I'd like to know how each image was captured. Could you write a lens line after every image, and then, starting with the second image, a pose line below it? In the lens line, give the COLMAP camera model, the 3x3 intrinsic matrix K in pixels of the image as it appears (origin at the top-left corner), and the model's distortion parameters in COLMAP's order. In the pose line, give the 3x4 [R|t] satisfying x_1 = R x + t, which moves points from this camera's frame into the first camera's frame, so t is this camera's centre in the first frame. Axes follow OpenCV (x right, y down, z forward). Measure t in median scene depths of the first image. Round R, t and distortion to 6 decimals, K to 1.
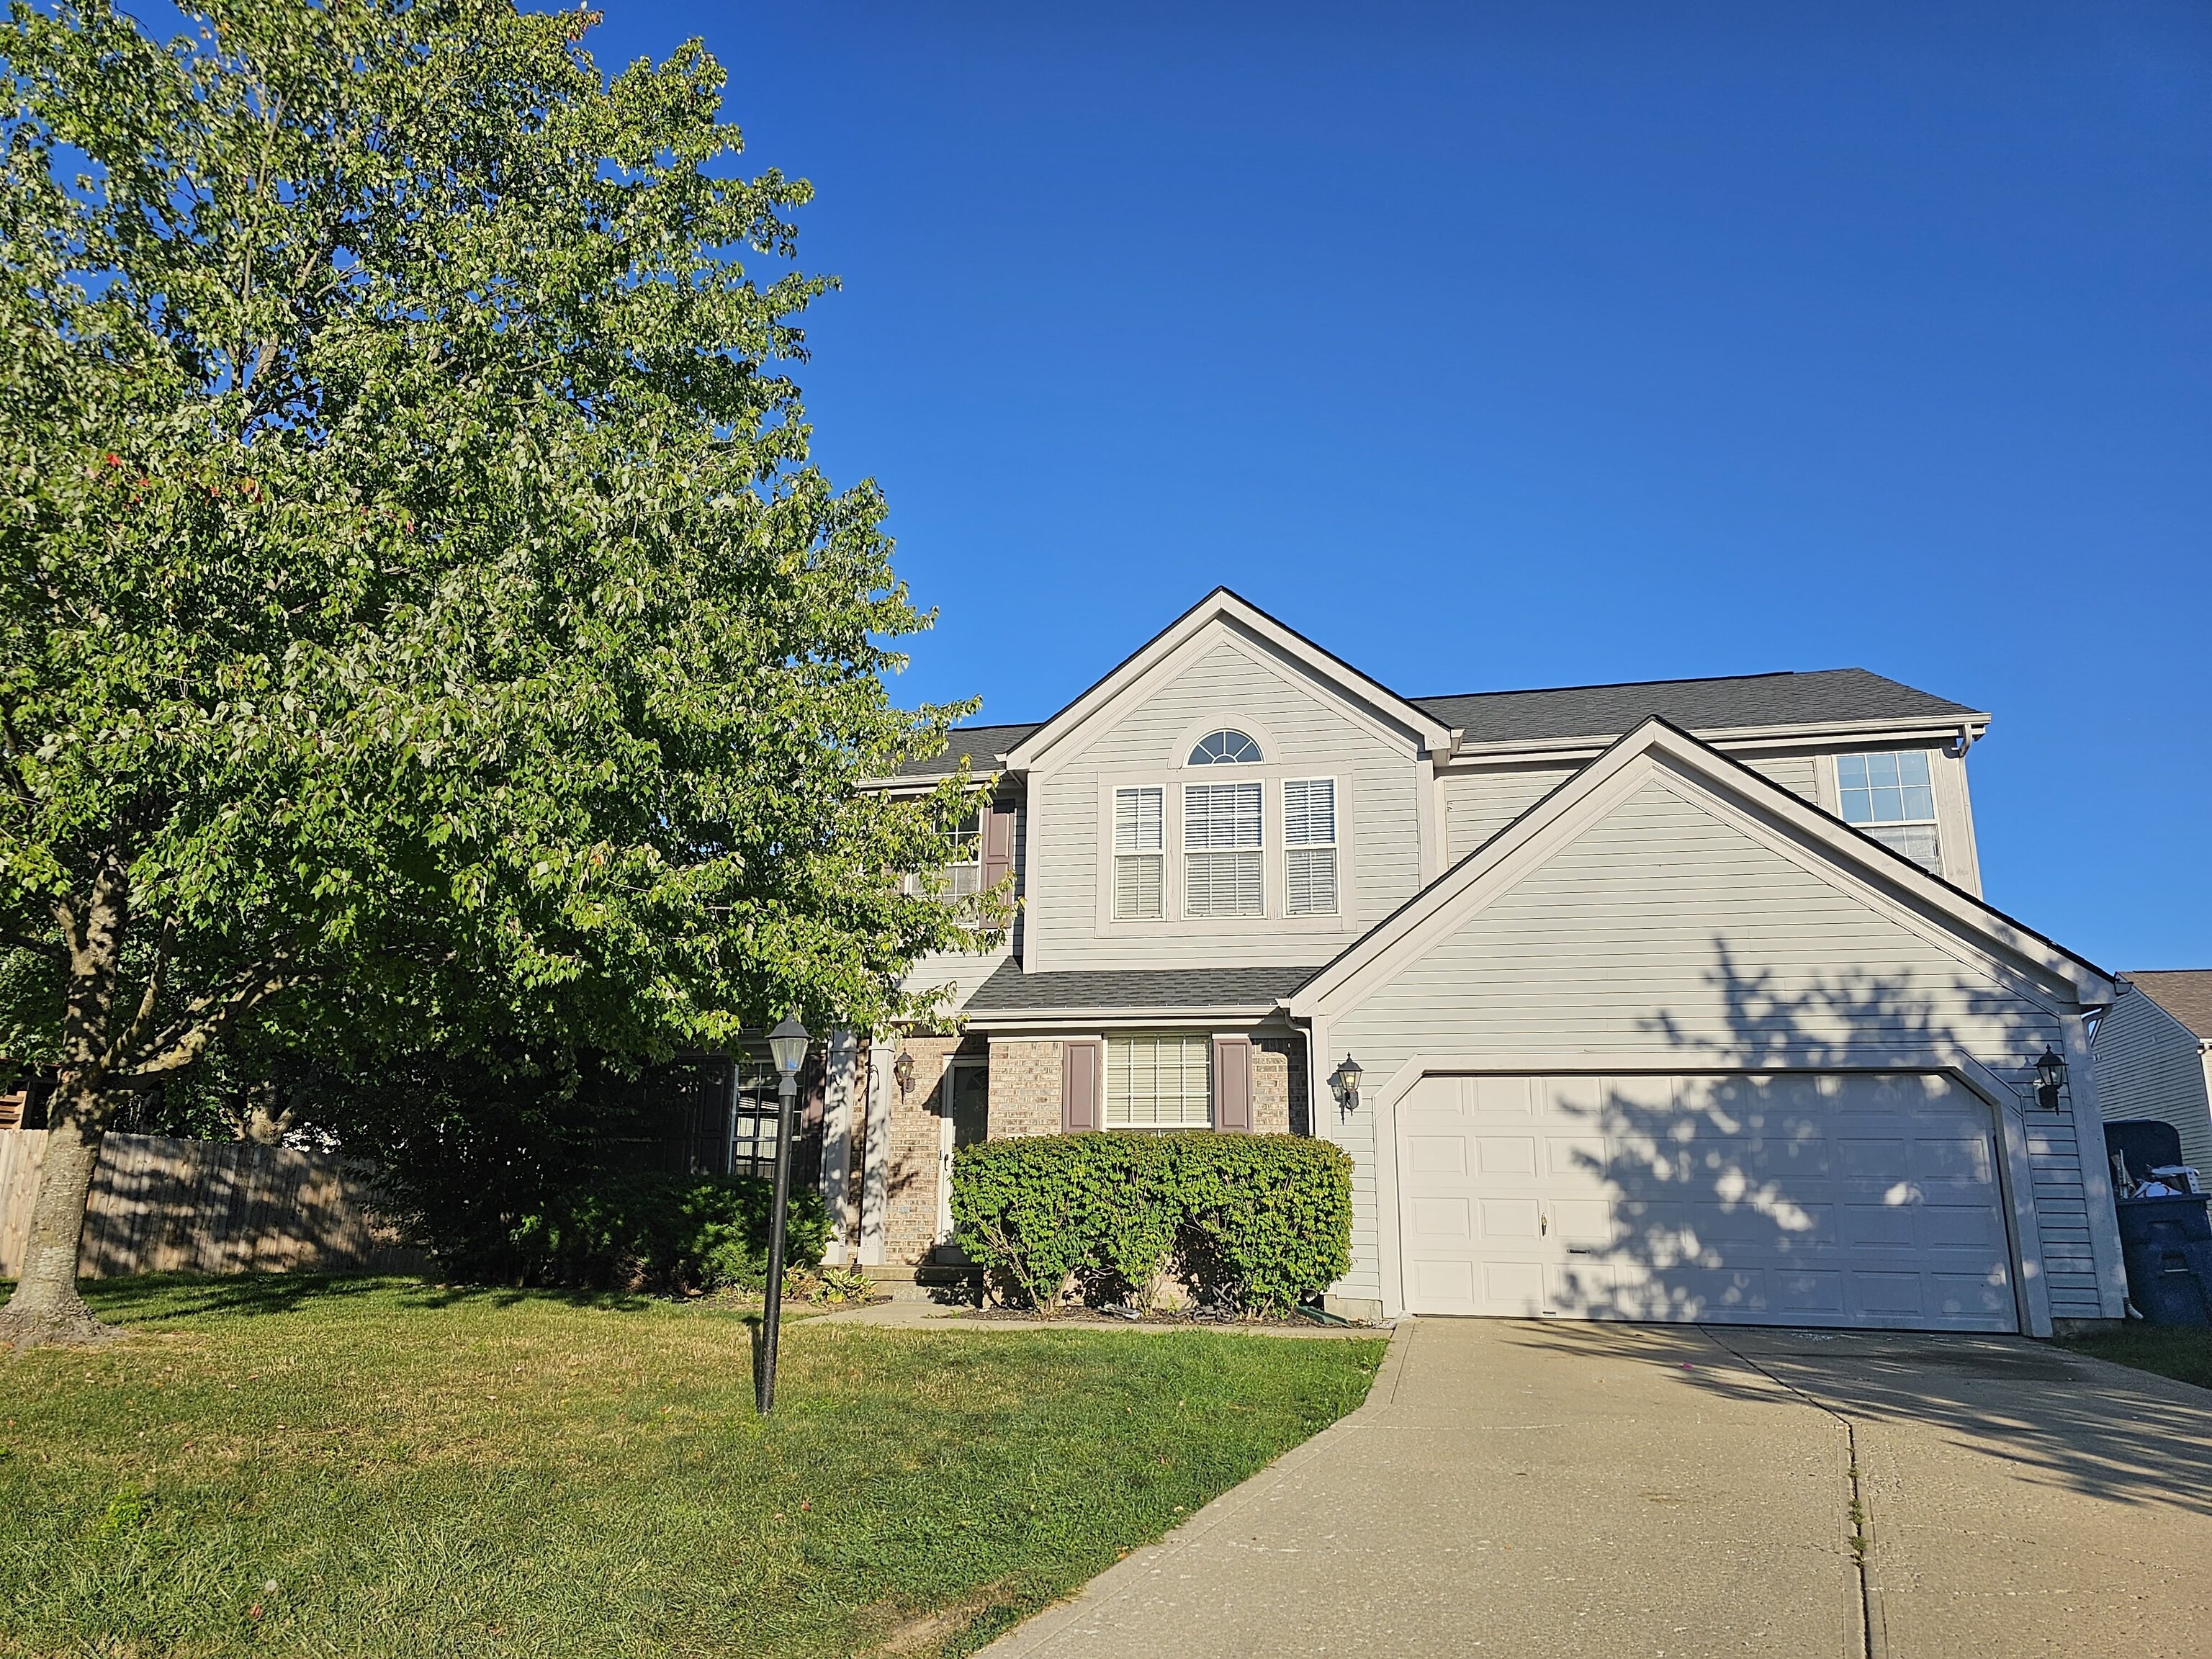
lens RADIAL K [[1456.1, 0, 1112.2], [0, 1456.1, 816.1], [0, 0, 1]] dist [0.057542, -0.051028]
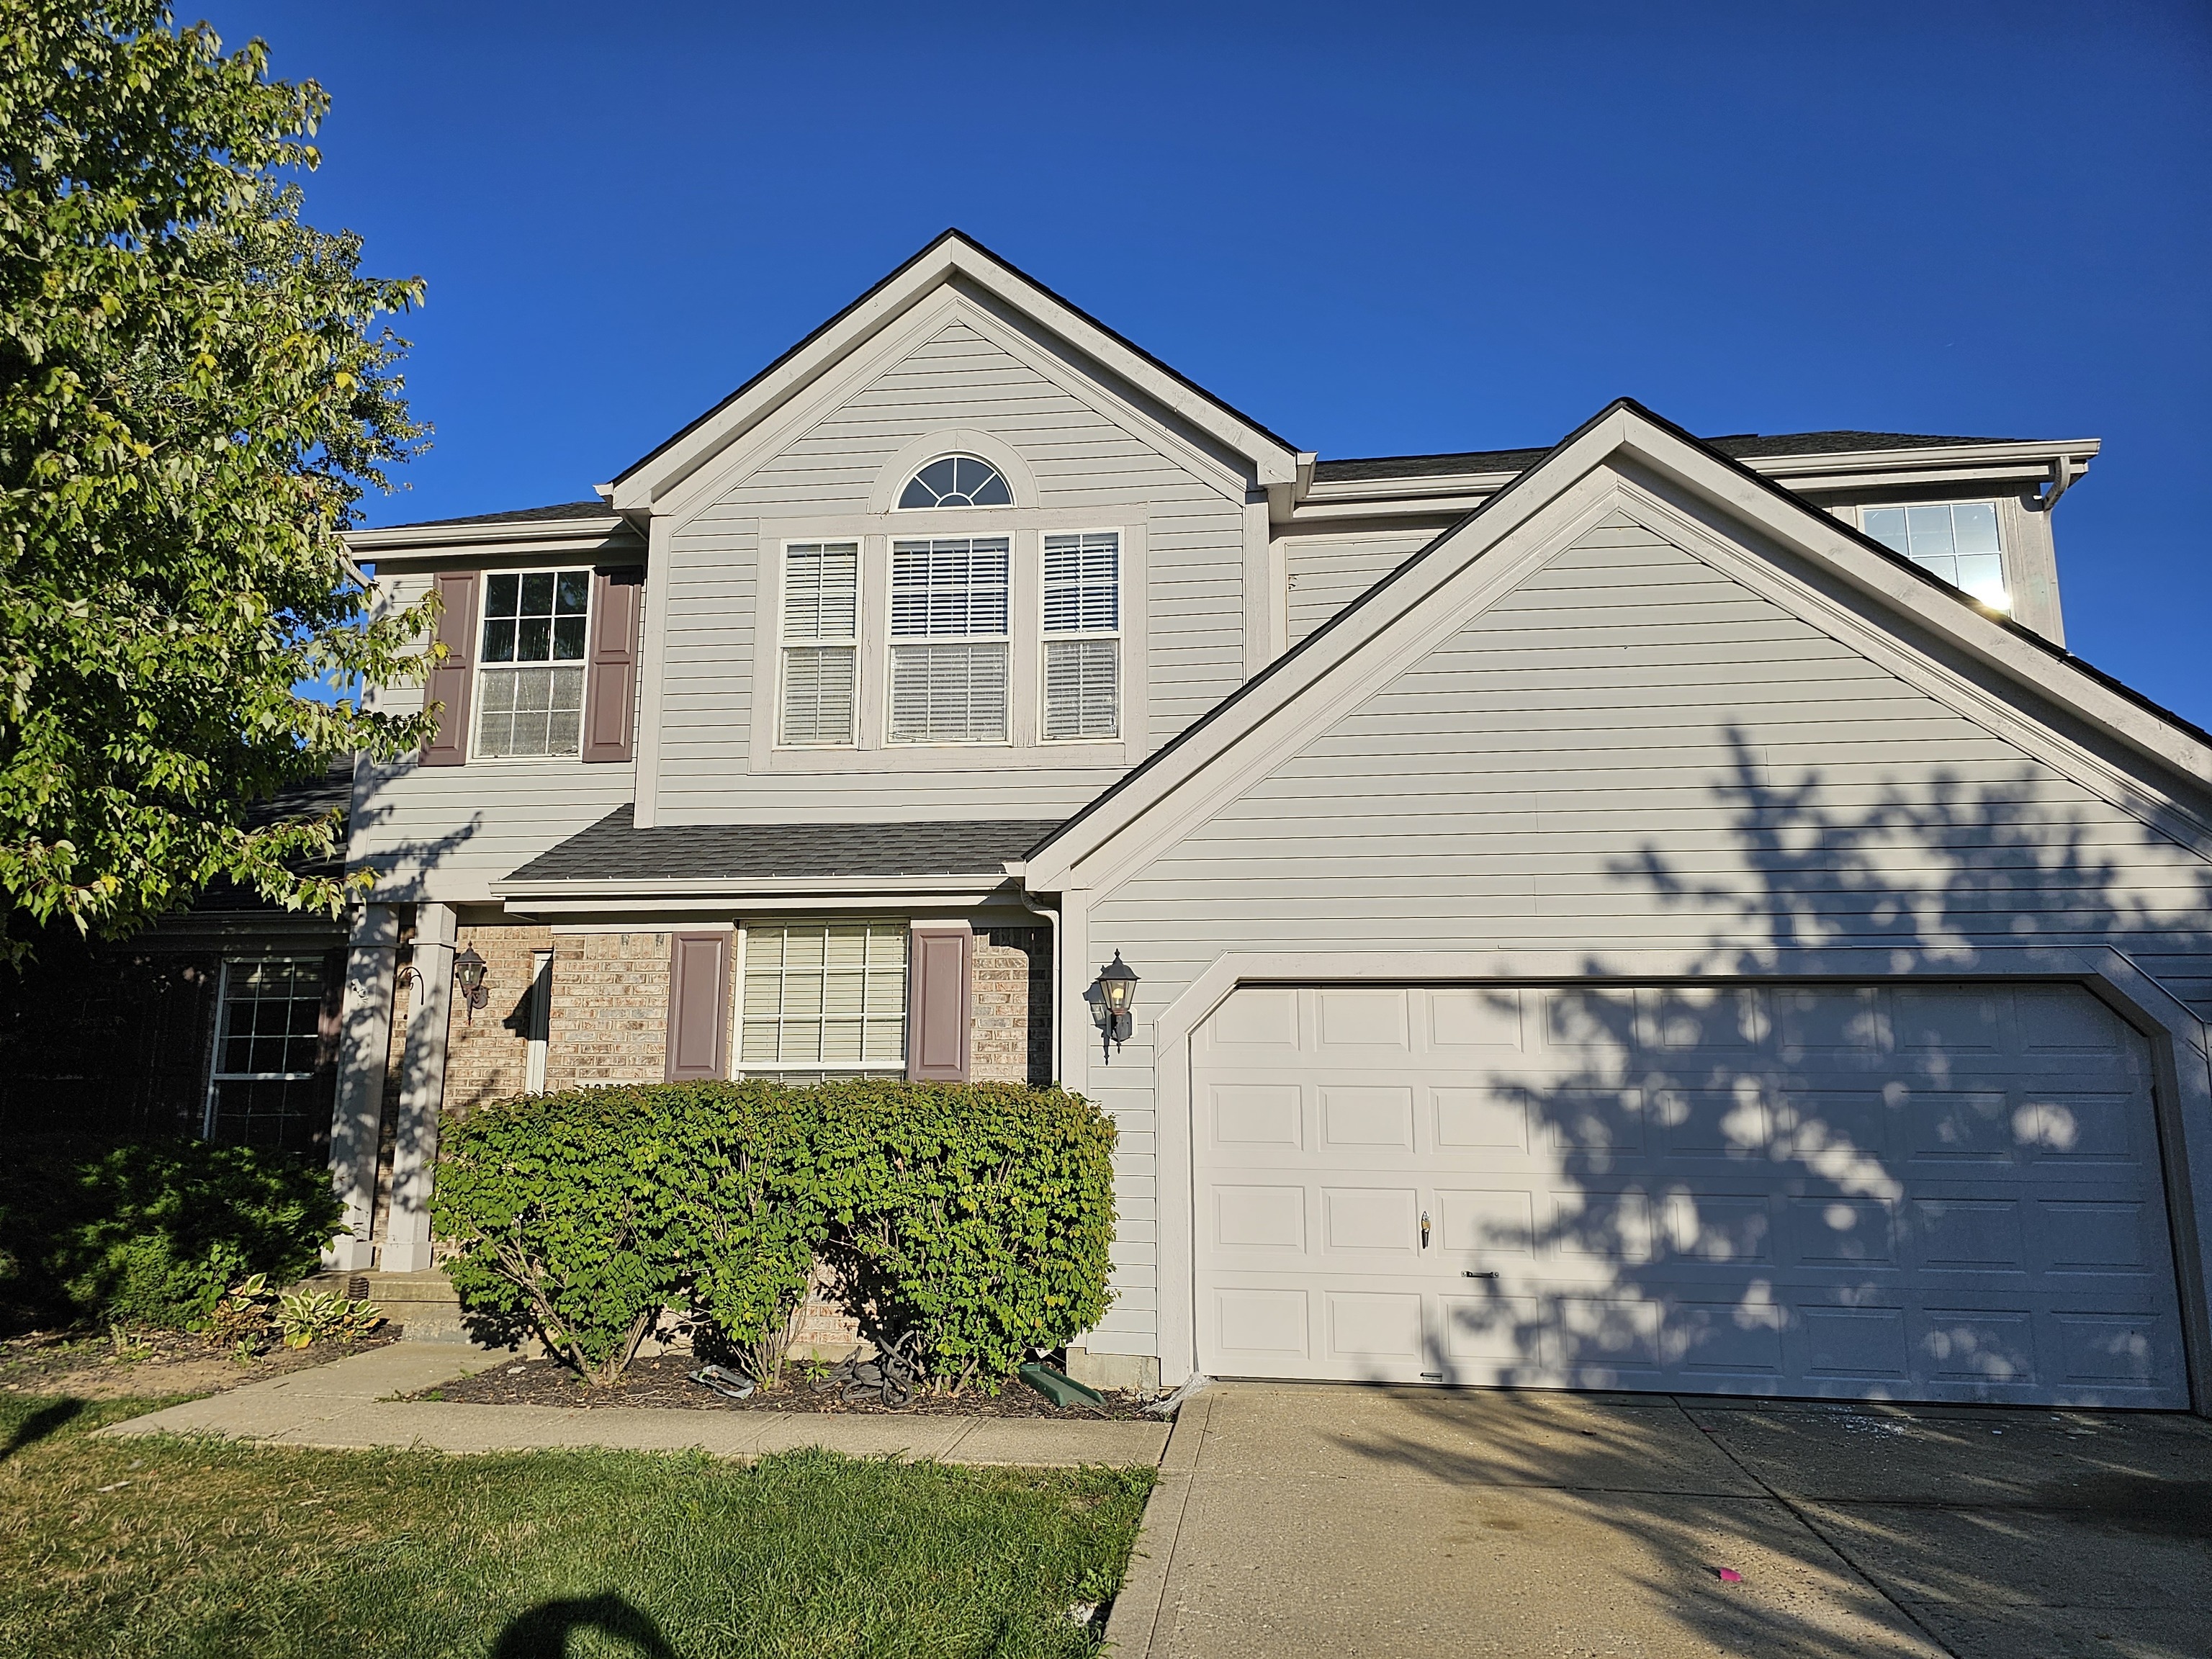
lens RADIAL K [[1456.1, 0, 1112.2], [0, 1456.1, 816.1], [0, 0, 1]] dist [0.057542, -0.051028]
pose [[0.993980, 0.012703, 0.108824, 0.086967], [-0.020160, 0.997502, 0.067695, 0.061513], [-0.107692, -0.069481, 0.991753, 0.378509]]
